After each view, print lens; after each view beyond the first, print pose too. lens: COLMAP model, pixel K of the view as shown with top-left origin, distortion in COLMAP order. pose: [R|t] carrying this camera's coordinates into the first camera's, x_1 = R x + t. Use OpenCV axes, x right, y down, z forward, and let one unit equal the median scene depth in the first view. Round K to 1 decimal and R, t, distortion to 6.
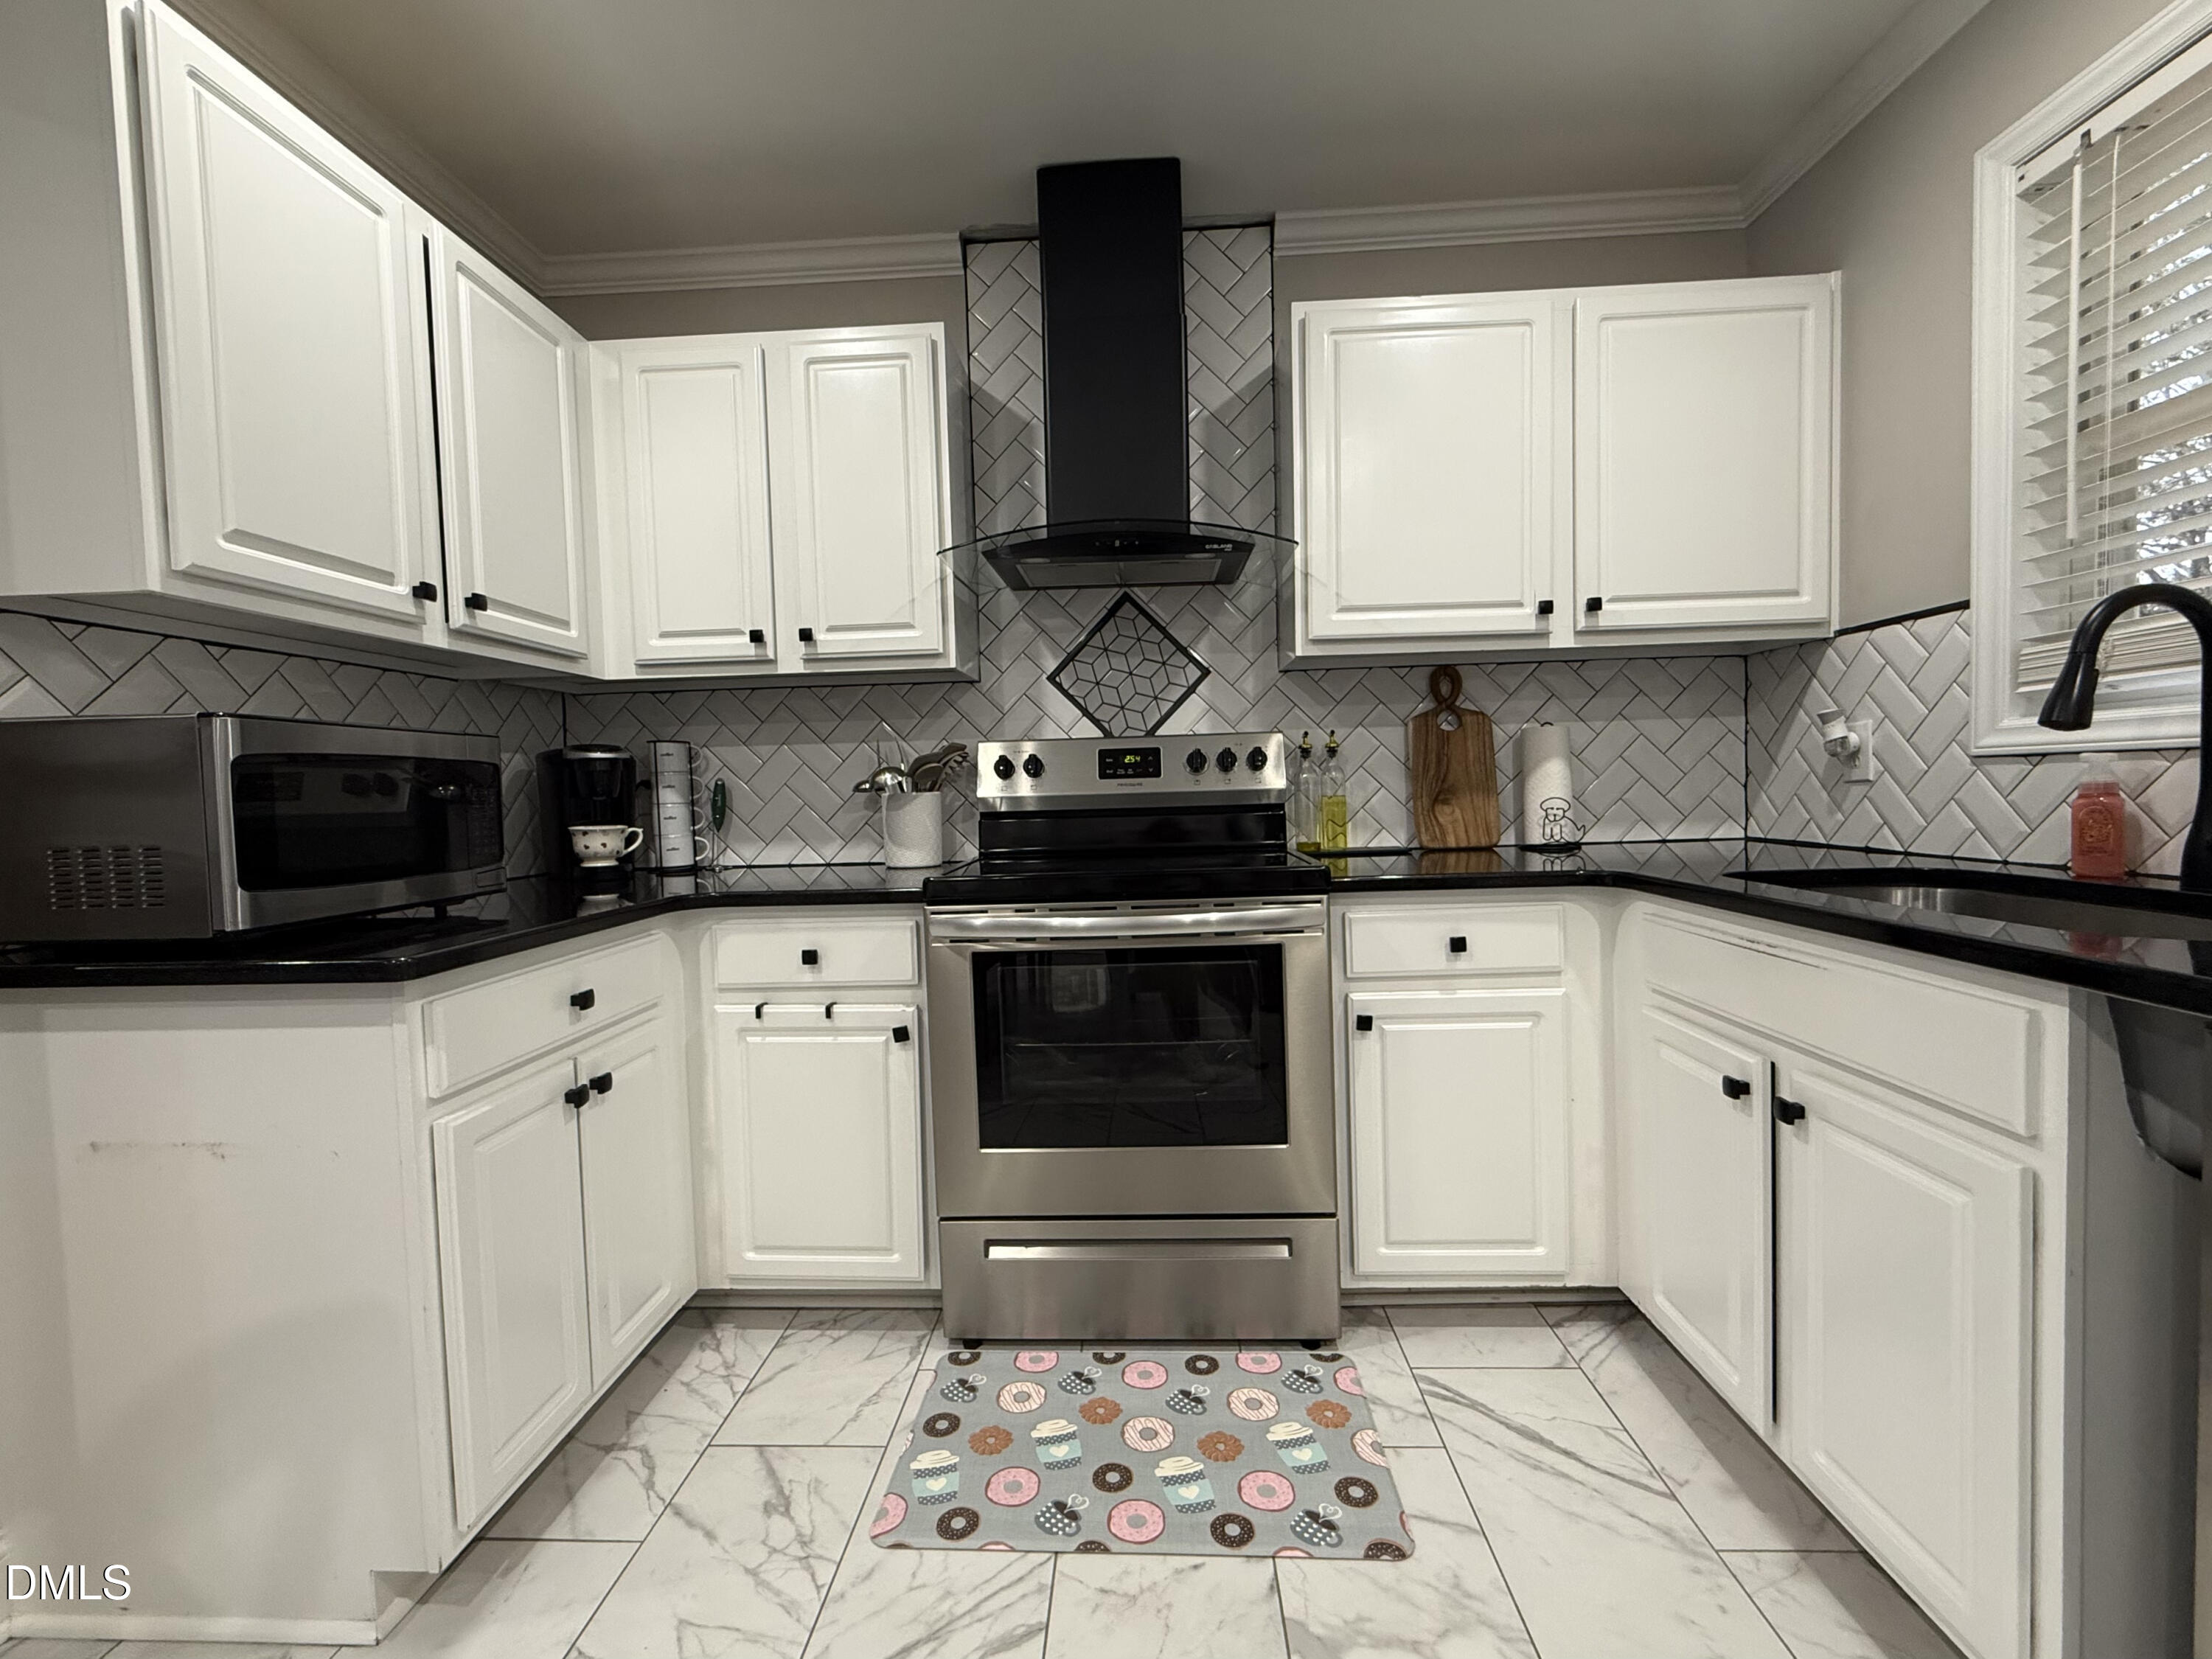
lens RADIAL K [[935.1, 0, 1099.2], [0, 935.1, 827.1], [0, 0, 1]] dist [-0.002602, 0.000143]
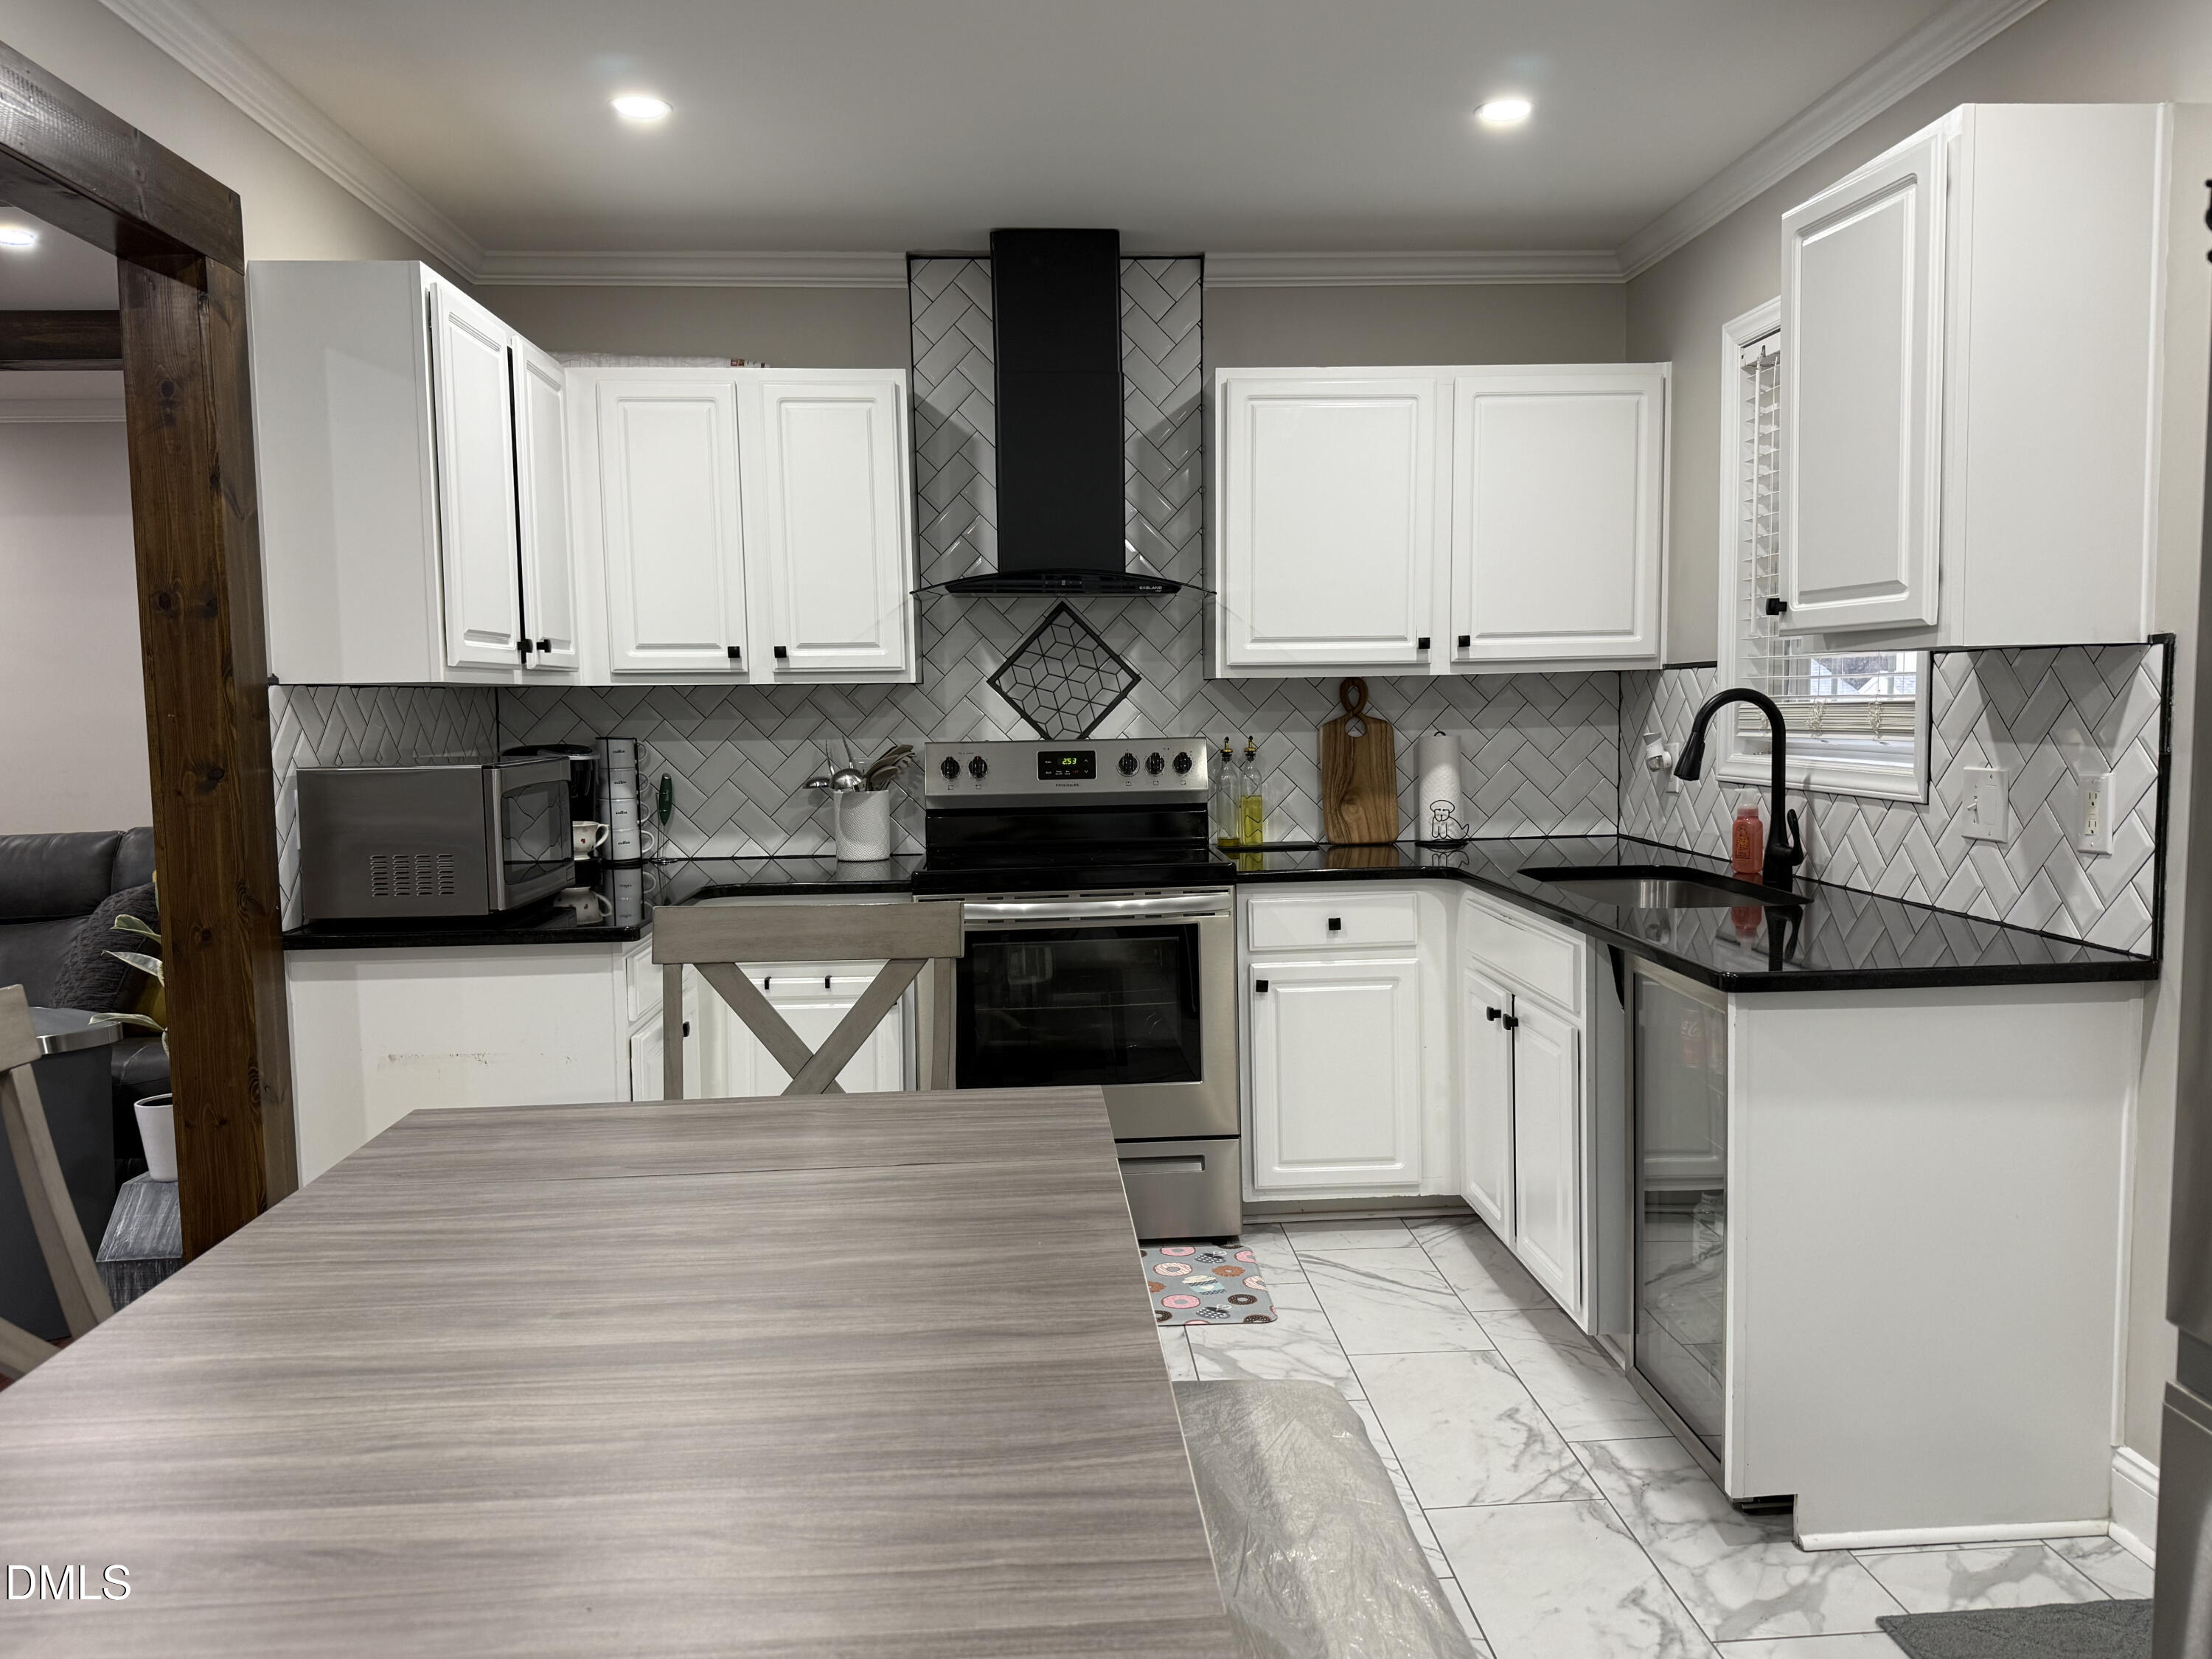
lens RADIAL K [[1637.9, 0, 1104.8], [0, 1637.9, 825.8], [0, 0, 1]] dist [0.156044, -0.269811]
pose [[0.994067, 0.002902, 0.108728, -0.142241], [-0.006574, 0.999419, 0.033432, -0.067018], [-0.108568, -0.033948, 0.993509, -0.982134]]
